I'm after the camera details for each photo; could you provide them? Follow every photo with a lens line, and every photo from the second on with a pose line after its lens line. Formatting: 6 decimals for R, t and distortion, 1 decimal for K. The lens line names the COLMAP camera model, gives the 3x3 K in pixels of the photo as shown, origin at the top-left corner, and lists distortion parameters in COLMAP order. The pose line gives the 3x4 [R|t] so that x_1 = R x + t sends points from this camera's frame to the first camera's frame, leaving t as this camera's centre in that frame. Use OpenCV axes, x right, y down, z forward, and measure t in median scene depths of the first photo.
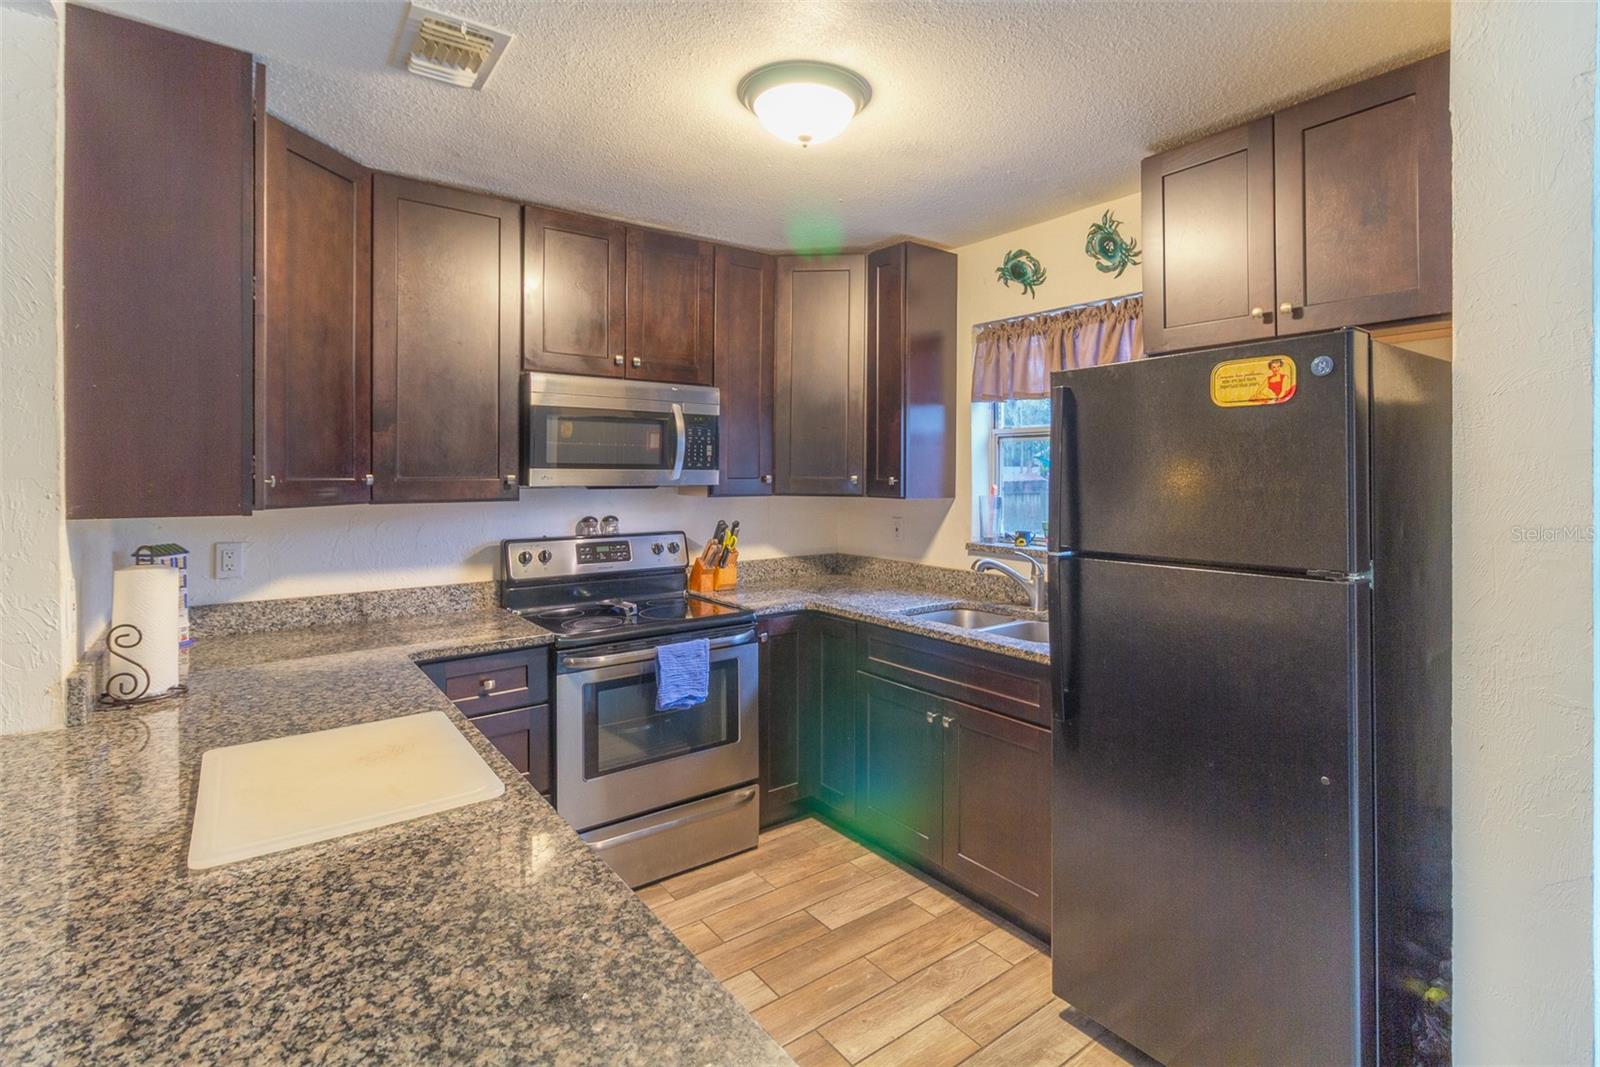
lens RADIAL K [[769.9, 0, 844.6], [0, 769.9, 474.9], [0, 0, 1]] dist [0.002504, -0.000137]
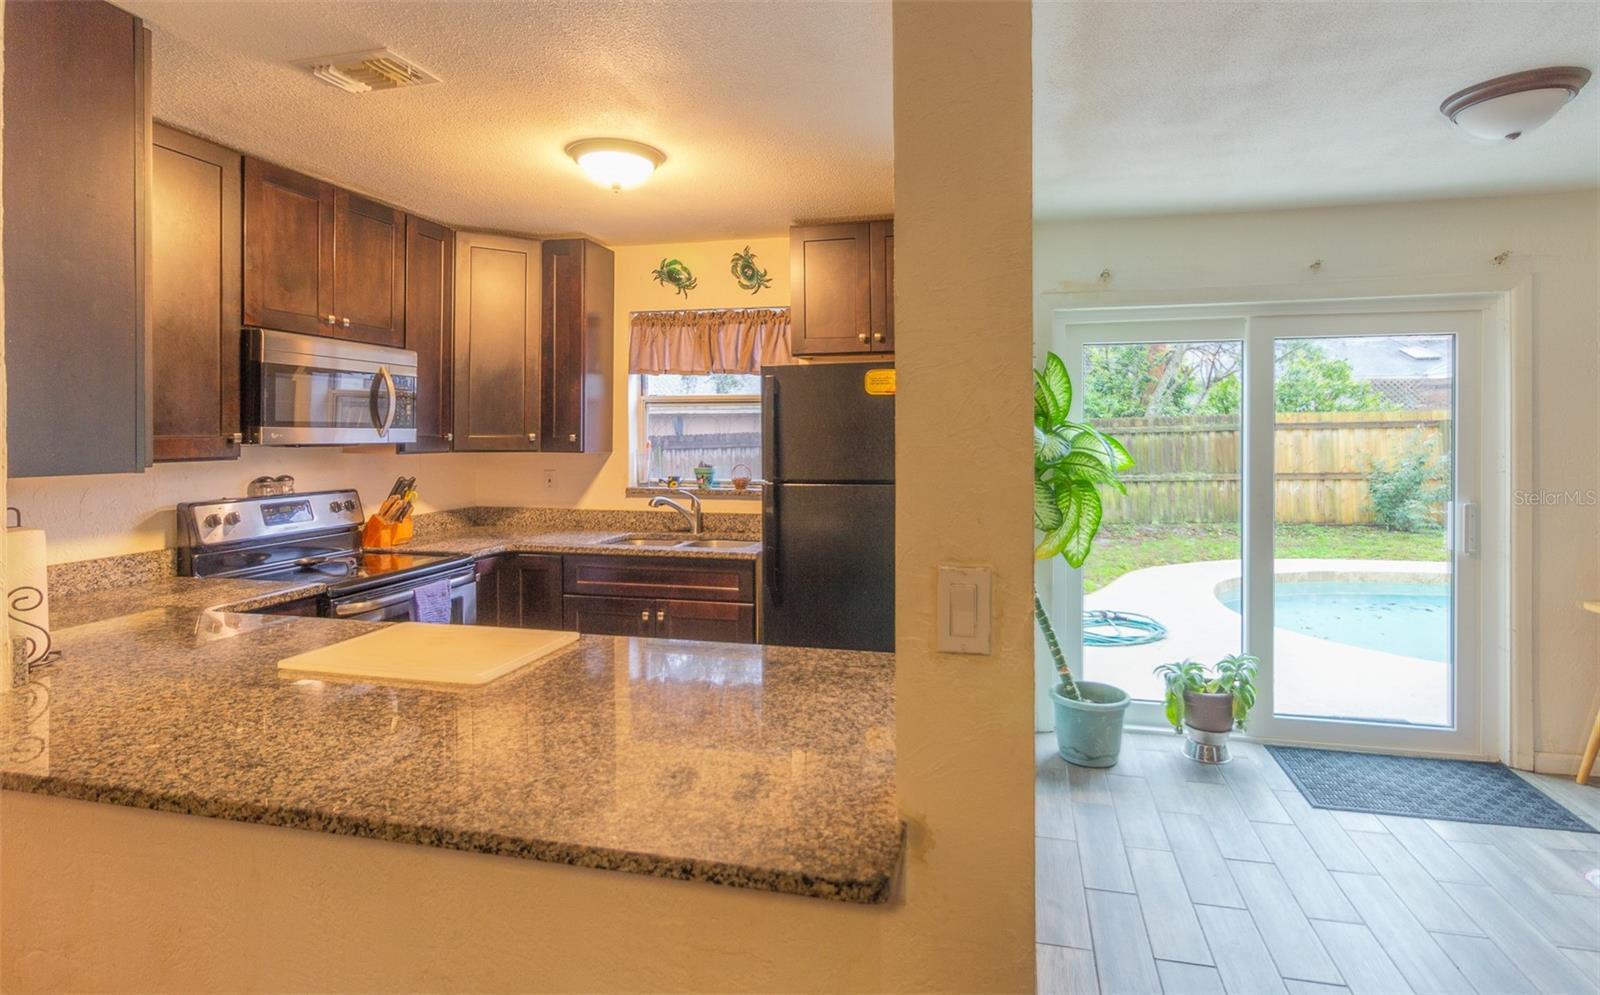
lens RADIAL K [[805.5, 0, 830.3], [0, 805.5, 441.3], [0, 0, 1]] dist [-0.003337, 0.000603]
pose [[0.782143, -0.007452, 0.623054, -0.434294], [0.001340, 0.999946, 0.010278, 0.000831], [-0.623097, -0.007204, 0.782111, -0.239934]]
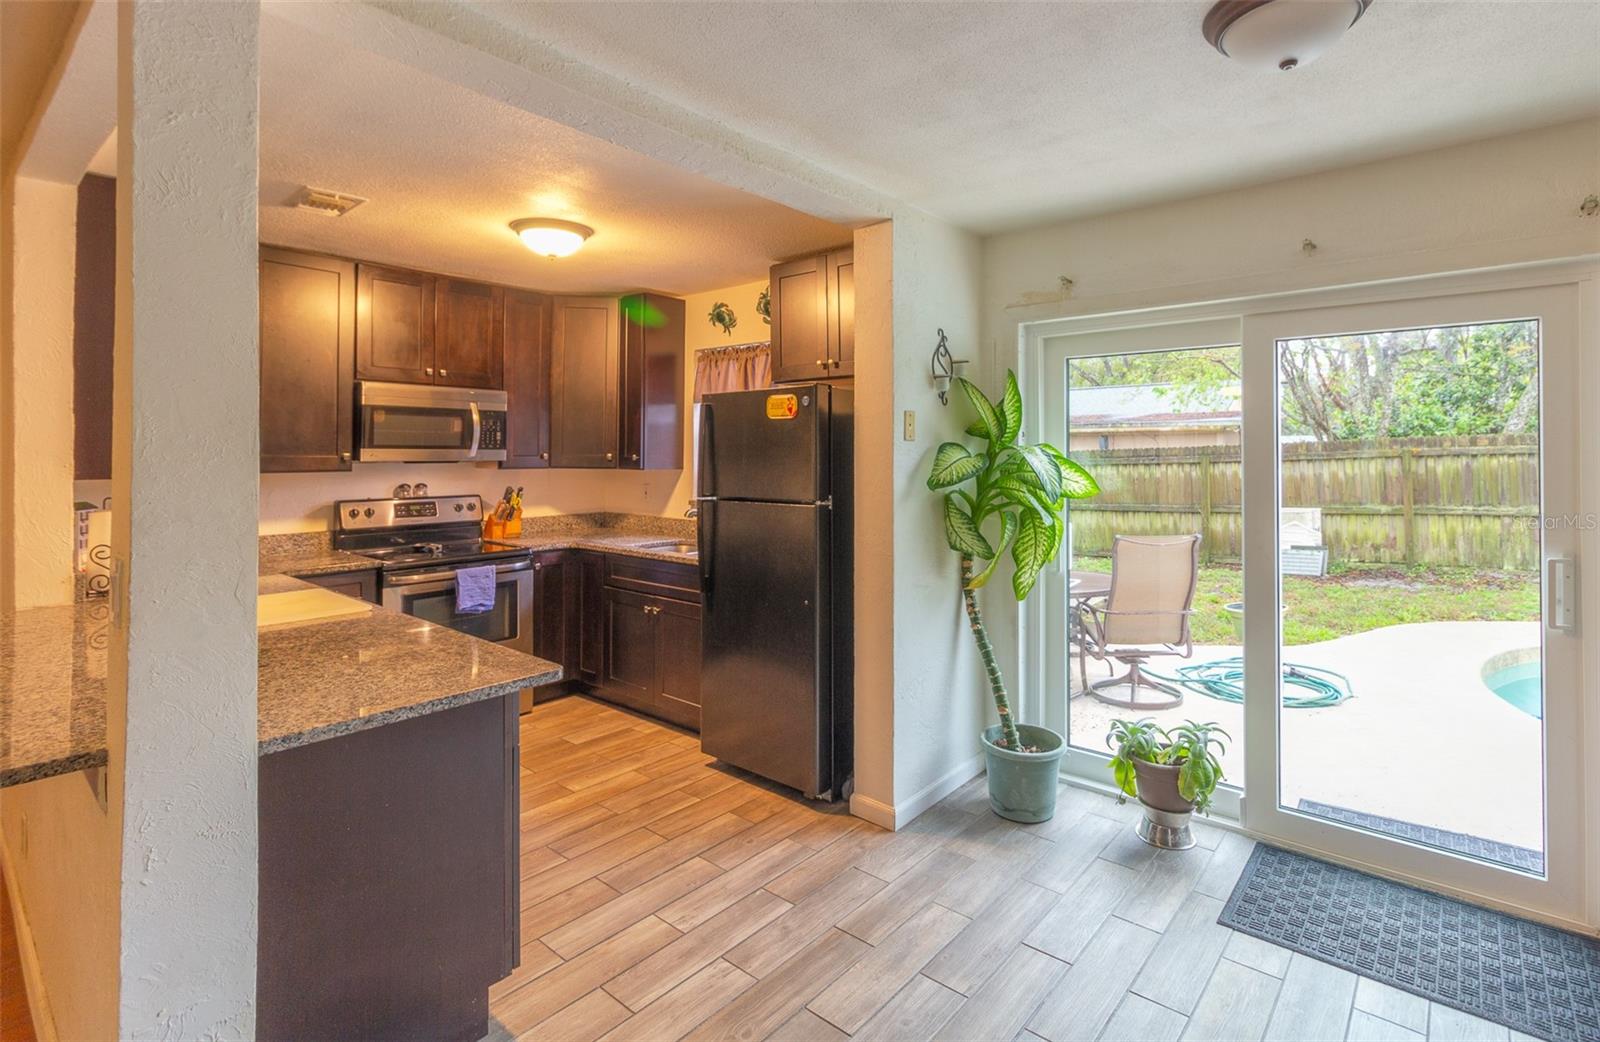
lens RADIAL K [[764.6, 0, 835.6], [0, 764.6, 443.9], [0, 0, 1]] dist [-0.000948, -0.000020]
pose [[0.977489, 0.003391, 0.210960, 0.137200], [-0.001026, 0.999935, -0.011320, -0.001902], [-0.210985, 0.010849, 0.977429, -0.514925]]
